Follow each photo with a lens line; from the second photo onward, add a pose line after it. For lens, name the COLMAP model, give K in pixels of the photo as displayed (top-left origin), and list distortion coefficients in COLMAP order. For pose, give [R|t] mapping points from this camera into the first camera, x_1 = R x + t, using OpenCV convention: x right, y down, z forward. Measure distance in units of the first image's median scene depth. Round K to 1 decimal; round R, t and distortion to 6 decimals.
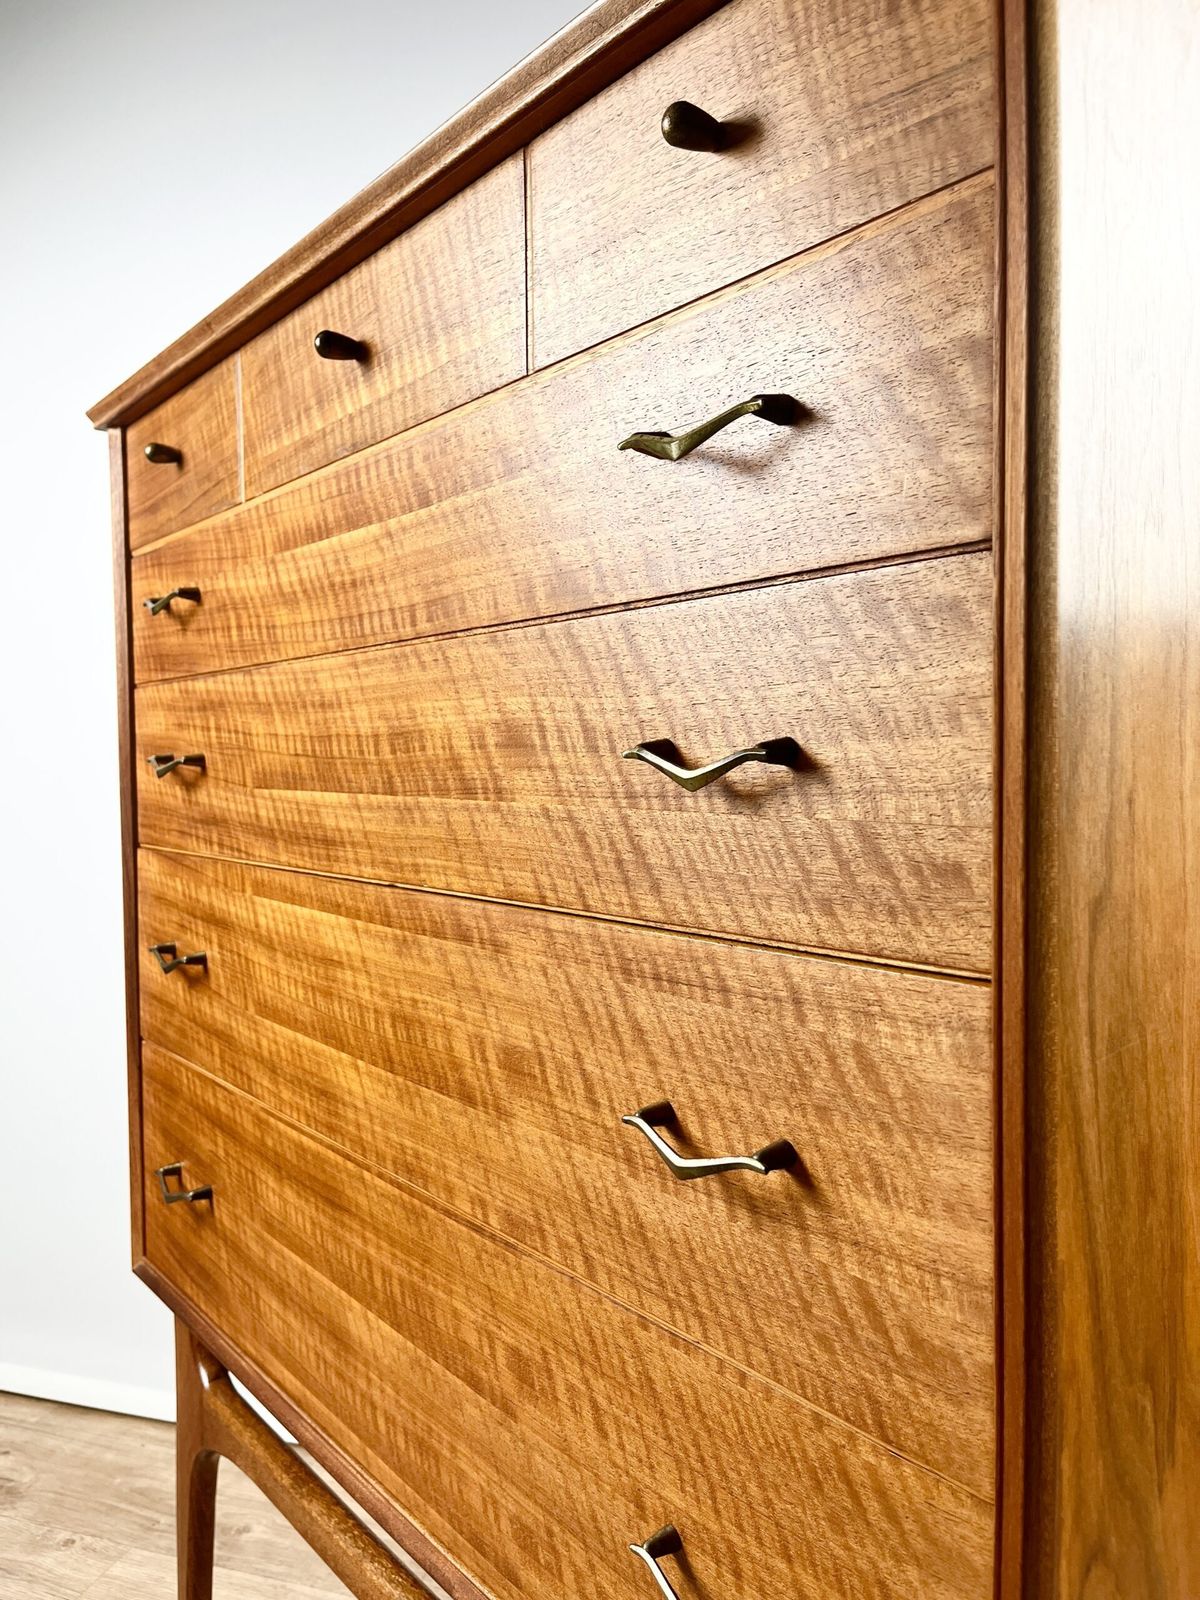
lens RADIAL K [[1213.1, 0, 599.9], [0, 1213.1, 812.5], [0, 0, 1]] dist [0.080606, -0.128773]
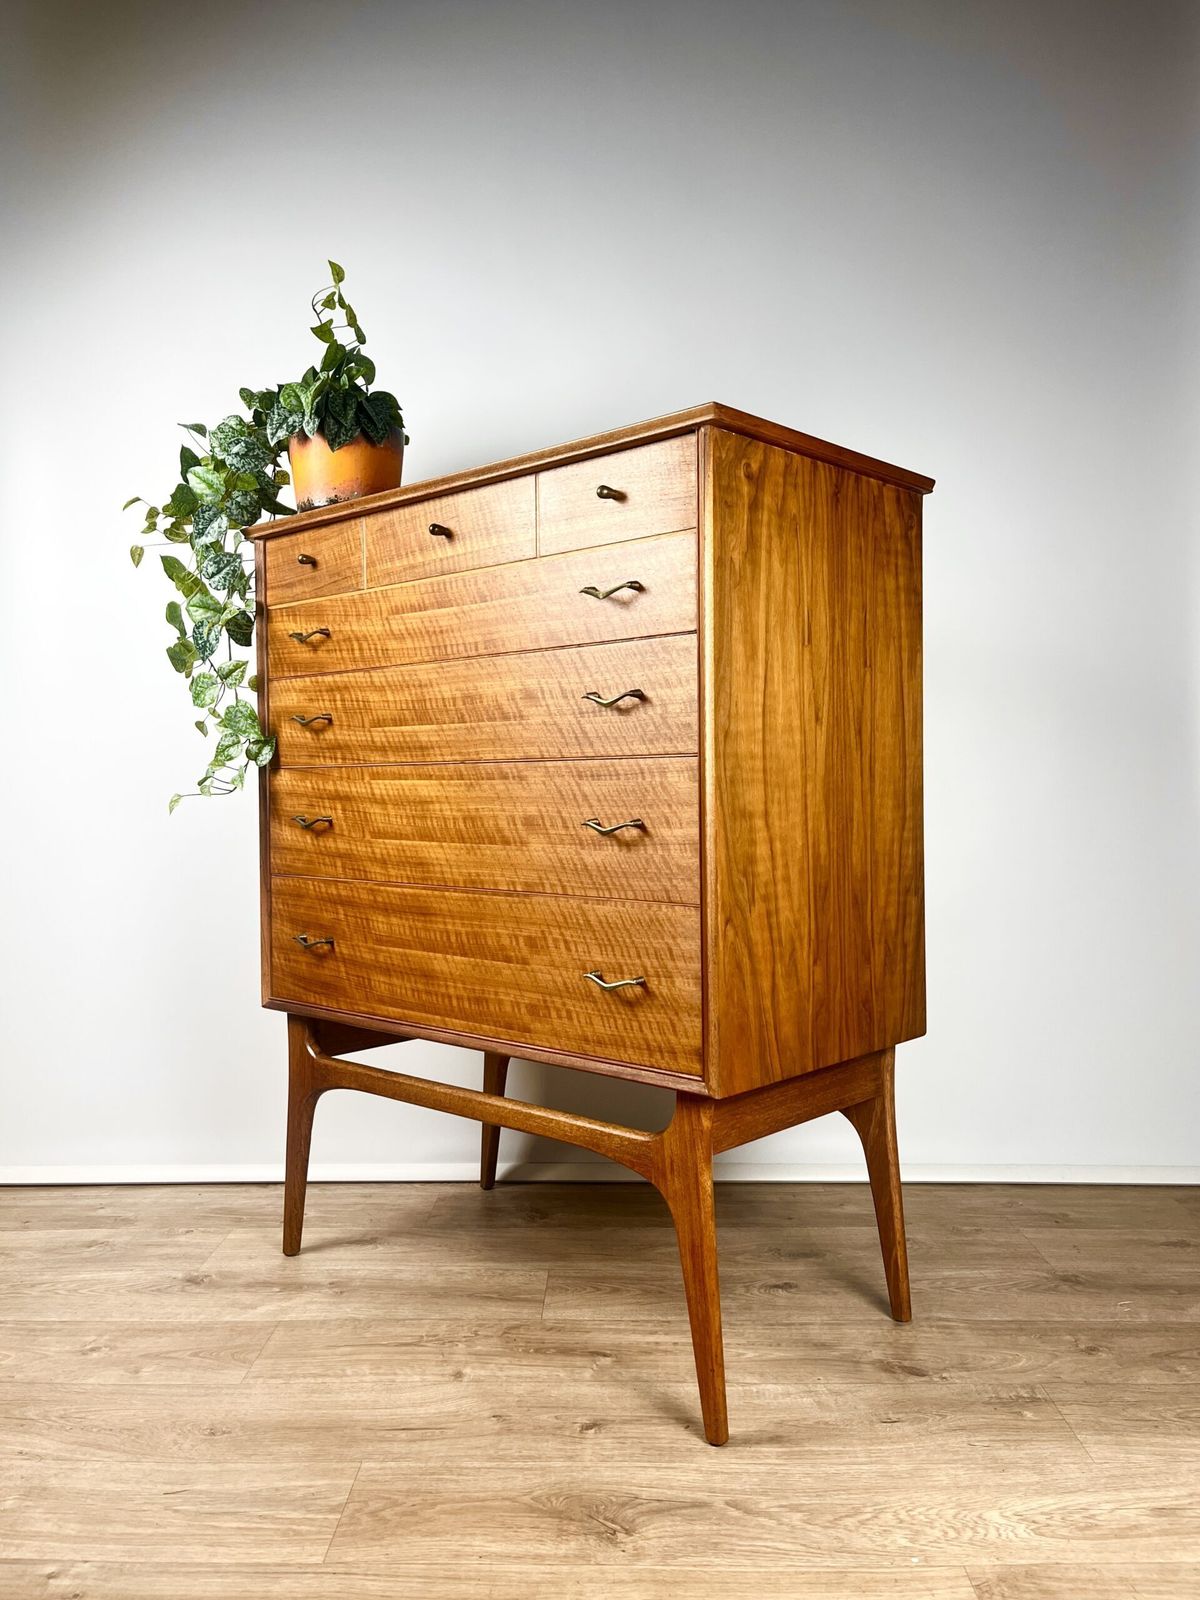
lens RADIAL K [[1225.0, 0, 600.0], [0, 1225.0, 800.0], [0, 0, 1]] dist [0.083561, -0.132410]
pose [[0.986328, -0.003005, 0.164764, -0.305212], [0.008073, 0.999514, -0.030097, 0.208539], [-0.164593, 0.031016, 0.985874, -1.369945]]
